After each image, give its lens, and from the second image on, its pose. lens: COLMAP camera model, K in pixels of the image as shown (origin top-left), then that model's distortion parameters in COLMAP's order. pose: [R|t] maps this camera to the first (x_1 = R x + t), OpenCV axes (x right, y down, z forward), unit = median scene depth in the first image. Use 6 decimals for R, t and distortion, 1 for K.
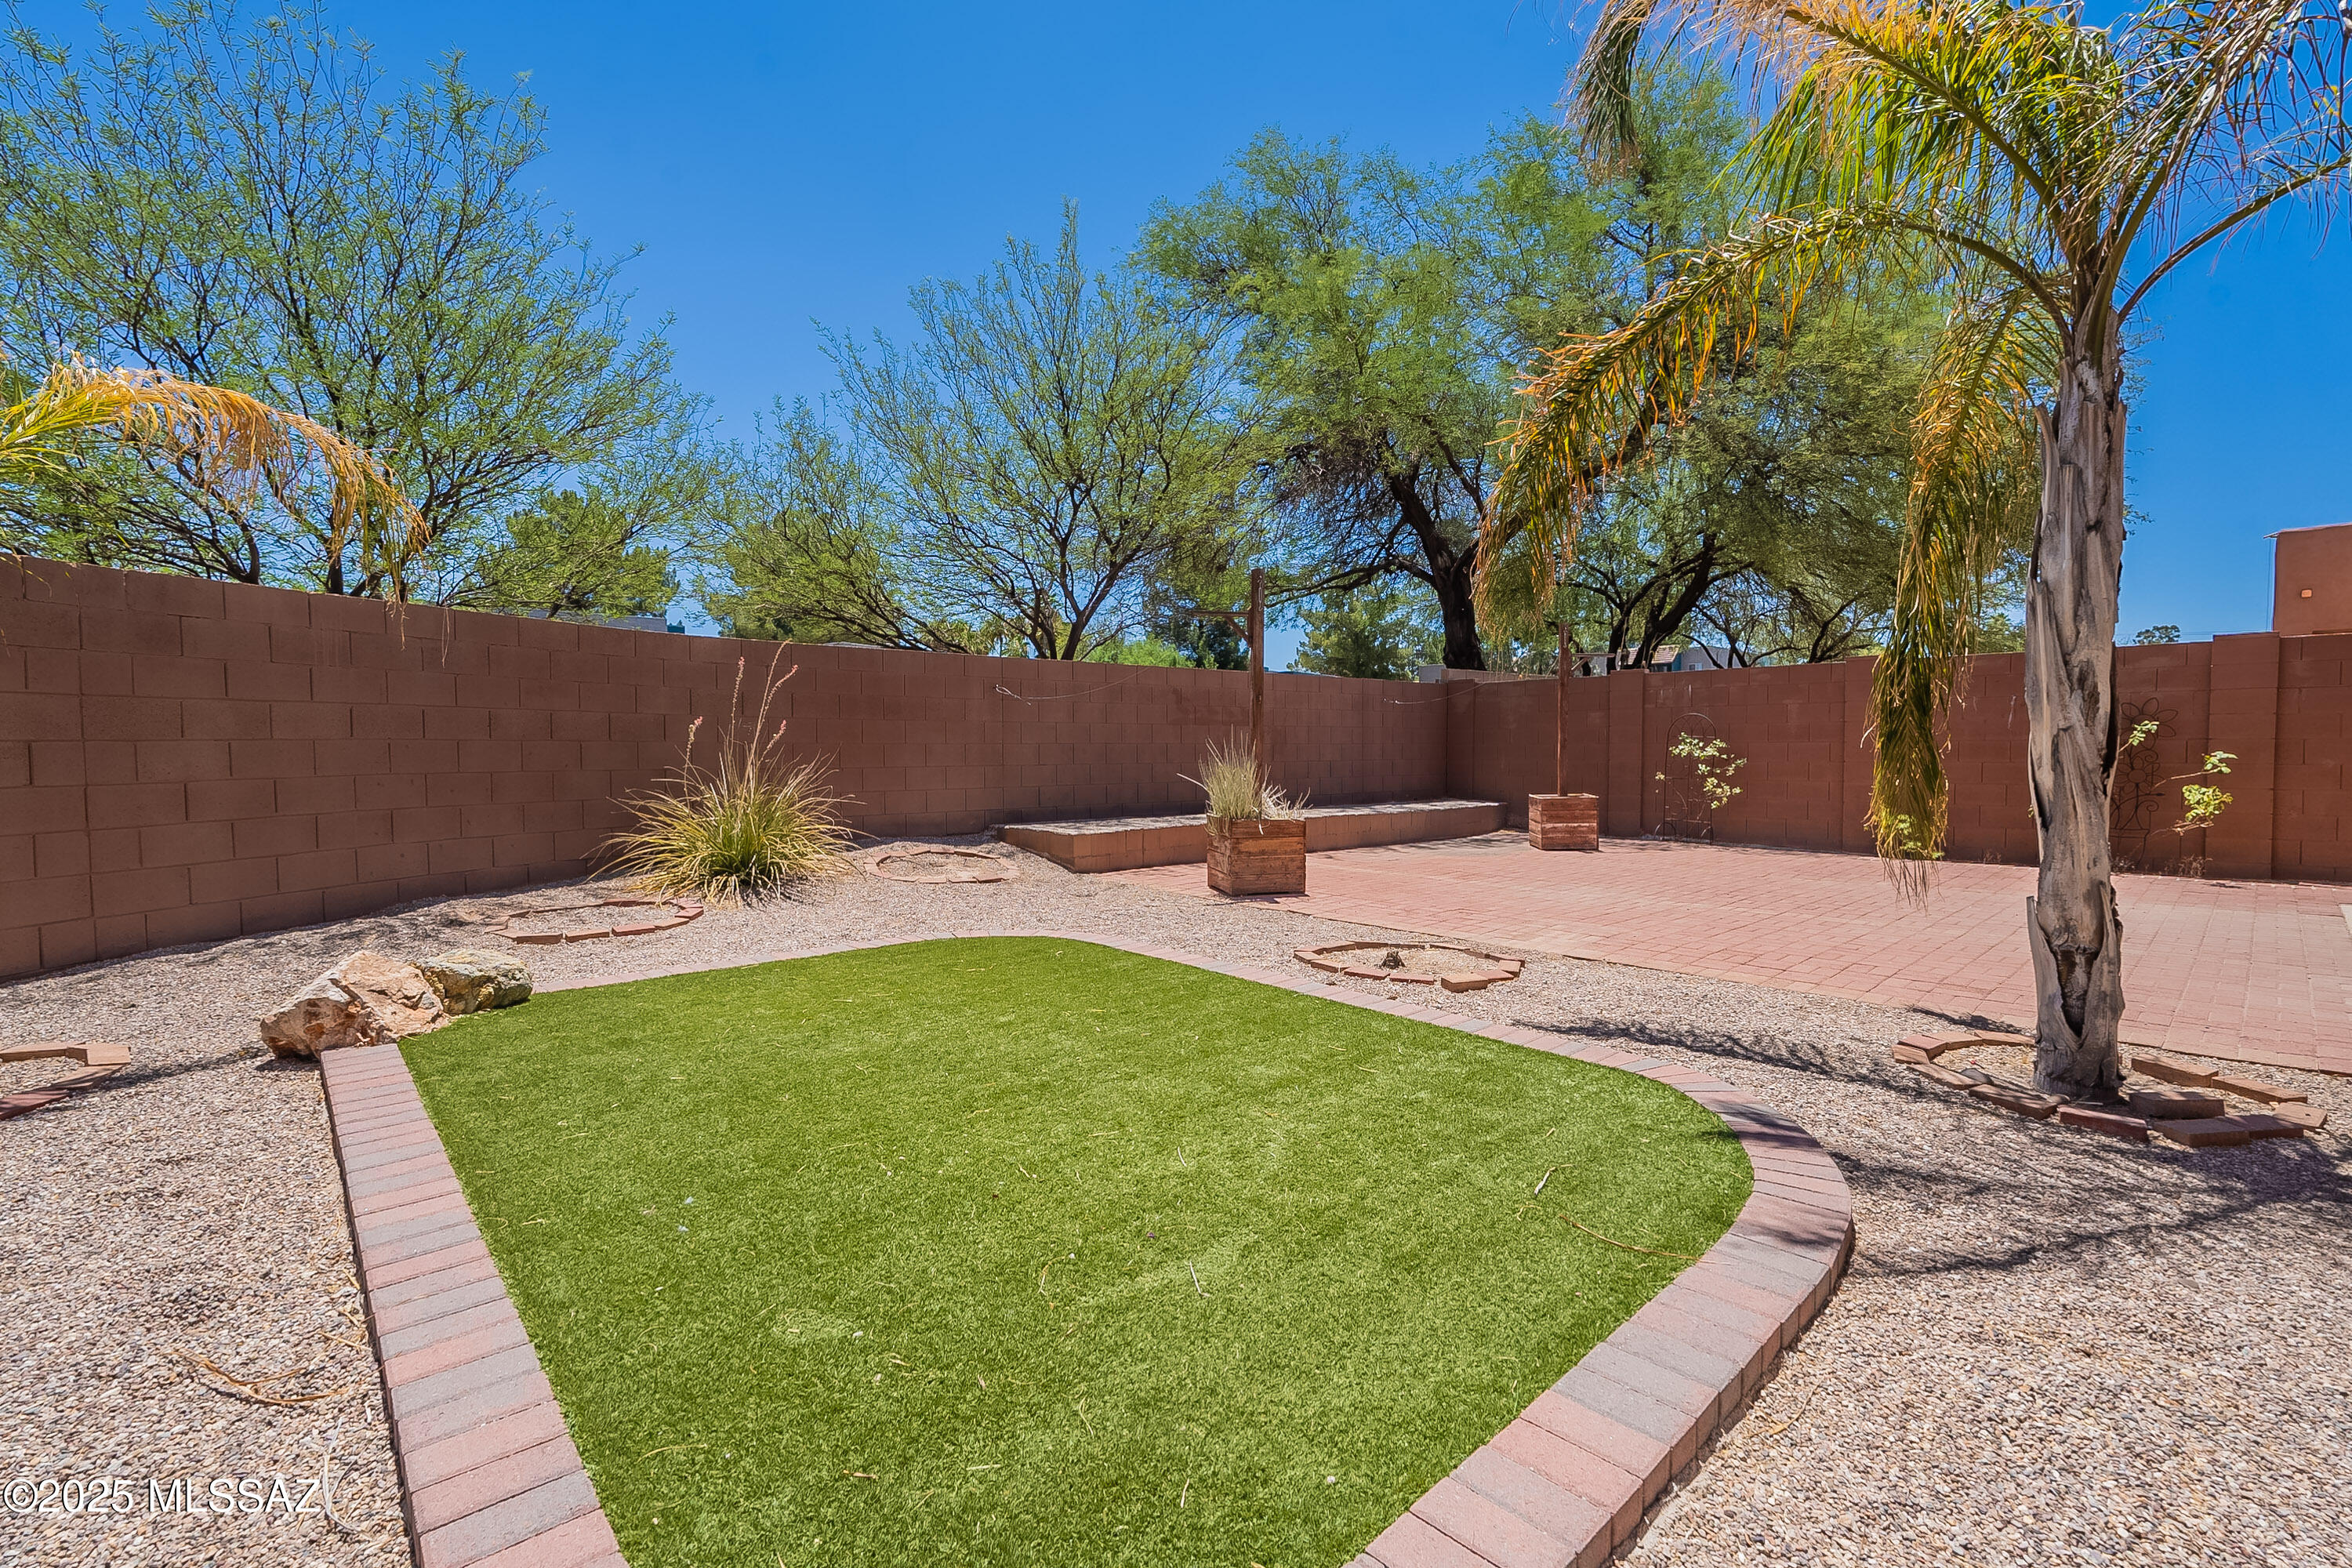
lens RADIAL K [[1029.8, 0, 1176.0], [0, 1029.8, 784.0], [0, 0, 1]] dist [-0.003071, -0.000572]
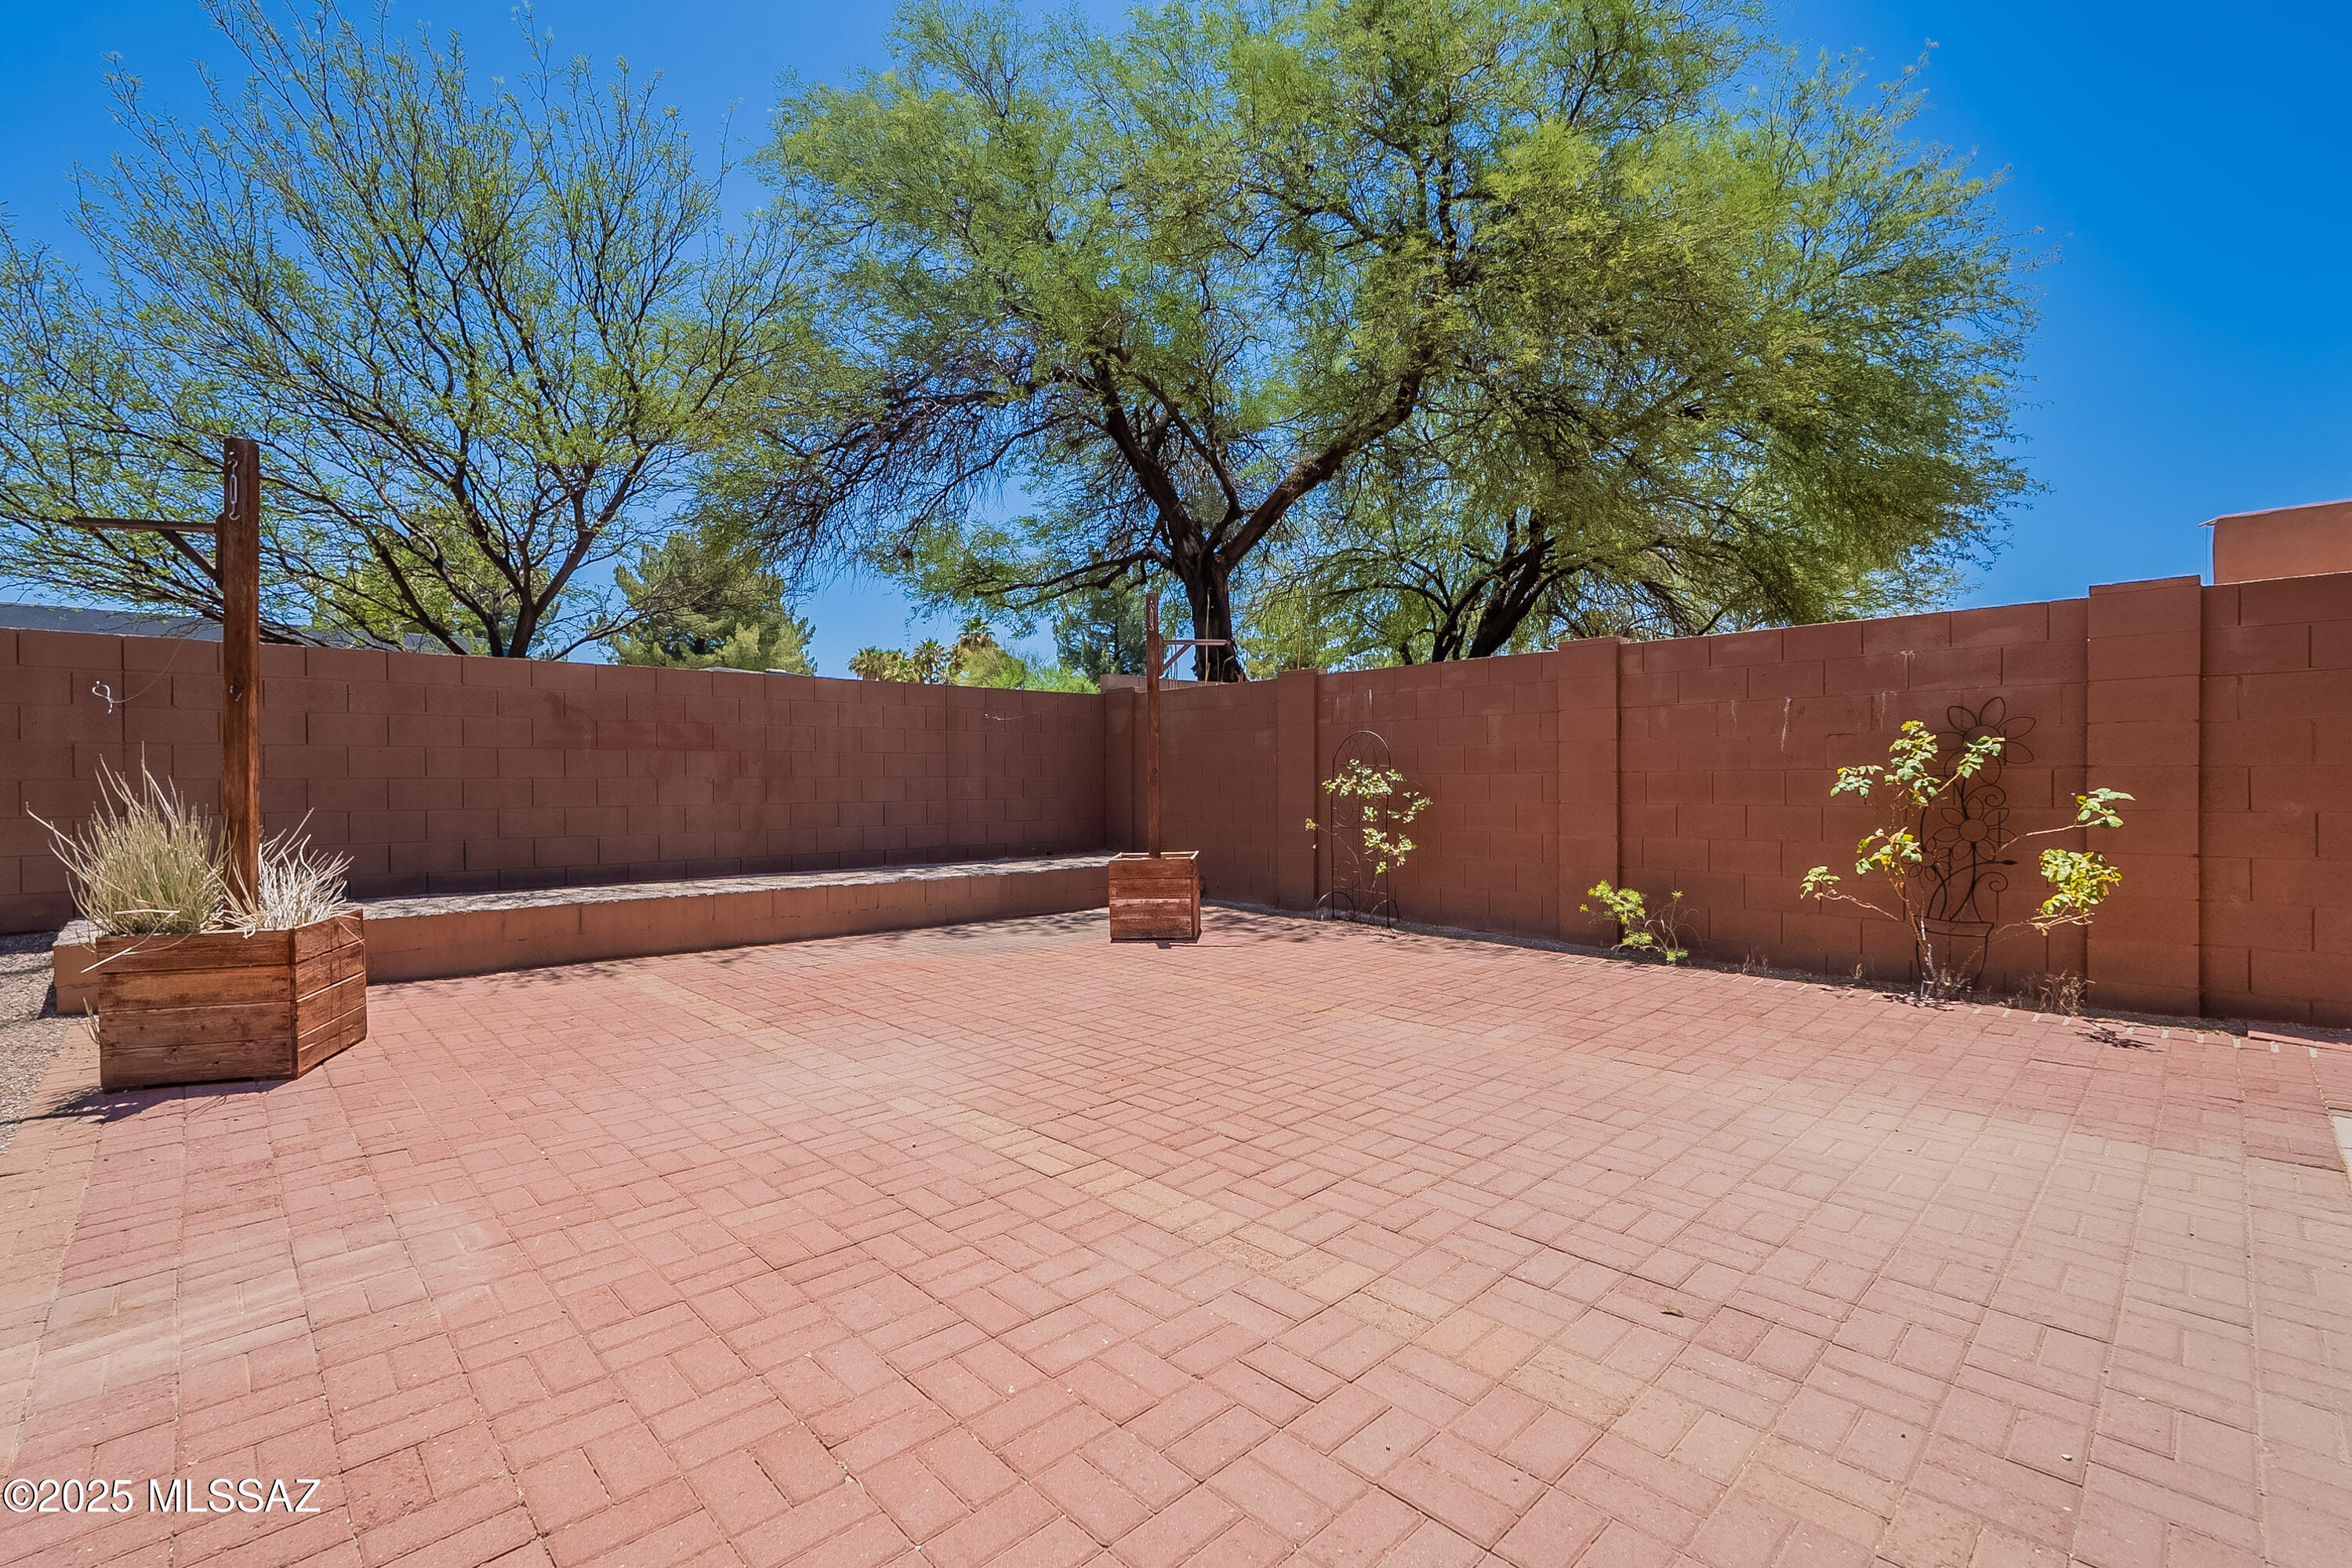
lens RADIAL K [[1029.8, 0, 1176.0], [0, 1029.8, 784.0], [0, 0, 1]] dist [-0.003071, -0.000572]
pose [[0.999782, -0.002551, 0.020736, 0.471833], [0.003193, 0.999515, -0.030976, -0.017407], [-0.020647, 0.031035, 0.999305, 0.424669]]
